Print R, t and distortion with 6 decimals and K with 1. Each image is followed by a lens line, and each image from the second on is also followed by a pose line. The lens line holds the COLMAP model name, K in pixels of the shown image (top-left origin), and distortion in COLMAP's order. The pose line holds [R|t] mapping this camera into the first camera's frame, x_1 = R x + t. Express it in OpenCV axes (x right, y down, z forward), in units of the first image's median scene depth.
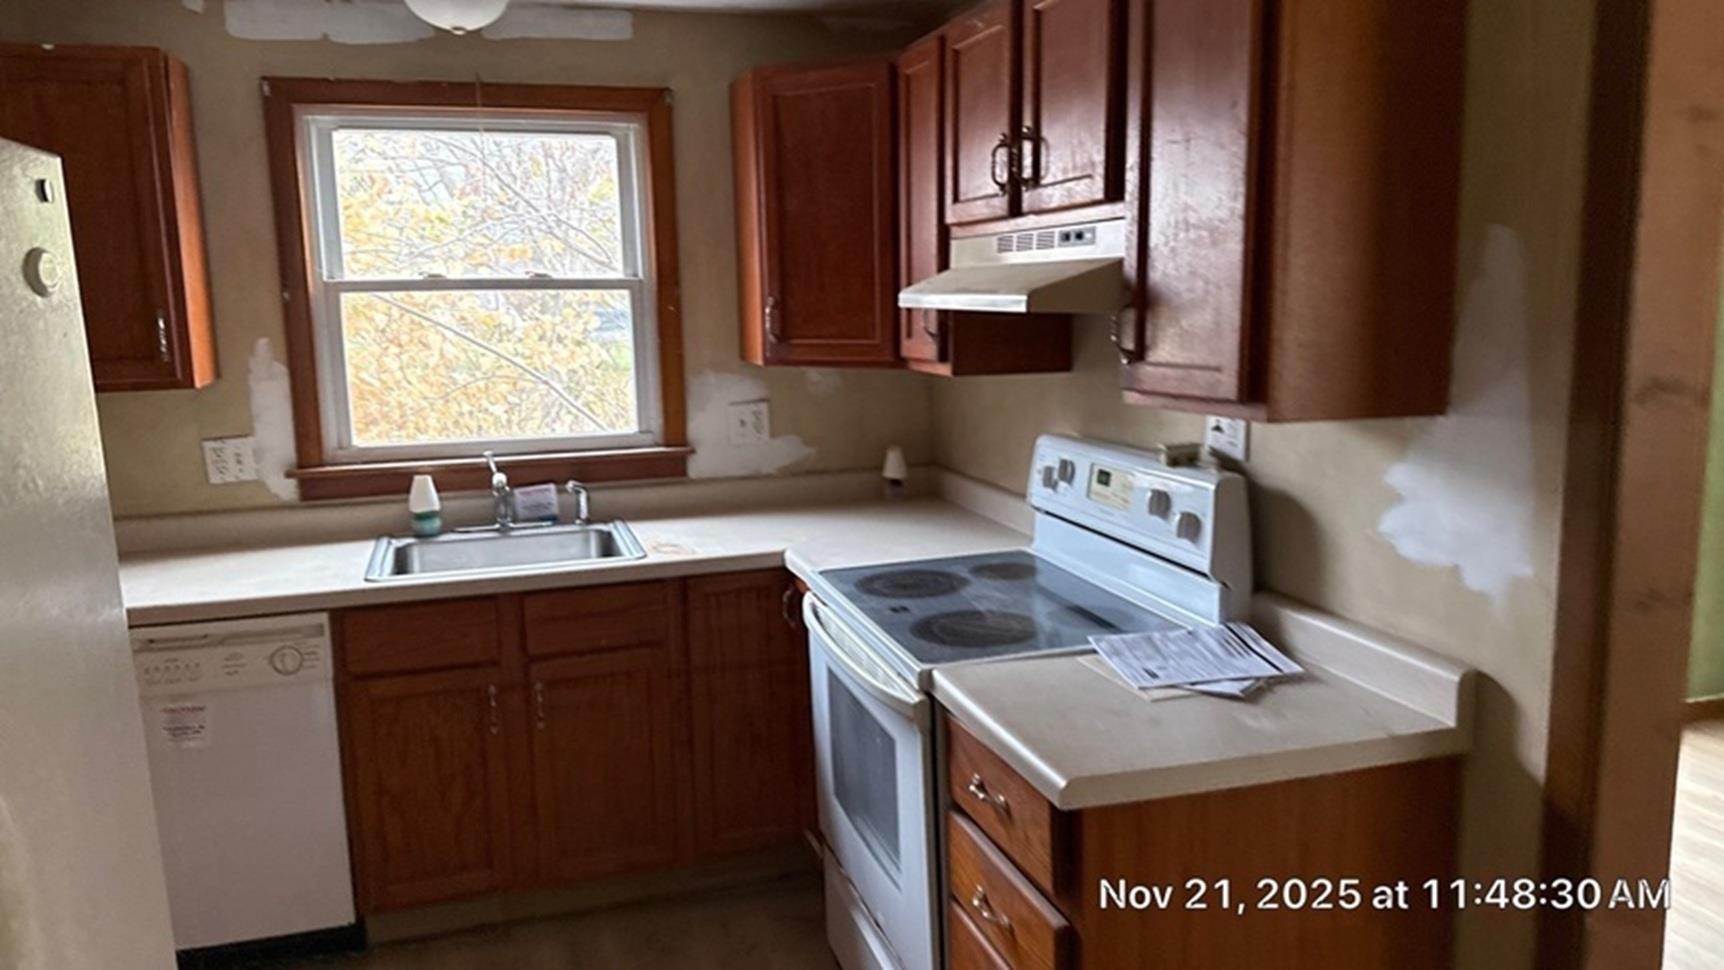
lens RADIAL K [[1207.6, 0, 862.0], [0, 1207.6, 485.0], [0, 0, 1]] dist [-0.019997, -0.001571]
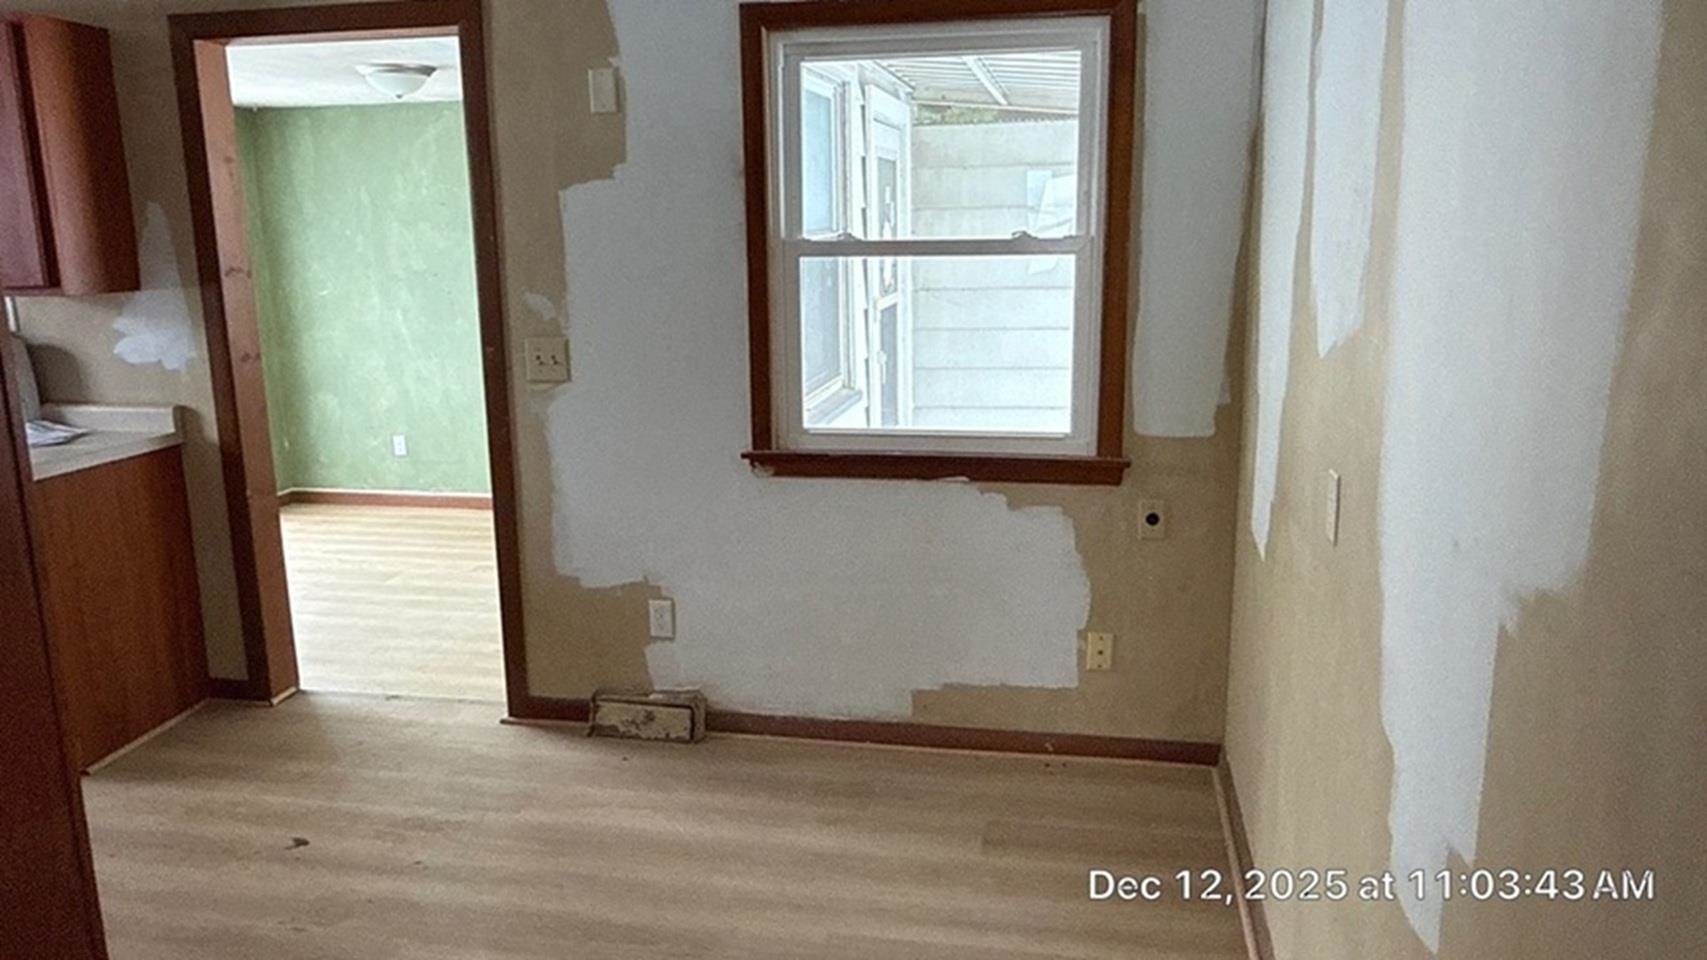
lens RADIAL K [[1195.7, 0, 853.5], [0, 1195.7, 480.0], [0, 0, 1]] dist [-0.019997, -0.001571]
pose [[0.476953, -0.162981, 0.863686, -0.792234], [0.137172, 0.984419, 0.110014, 0.217627], [-0.868159, 0.066002, 0.491878, -1.122289]]
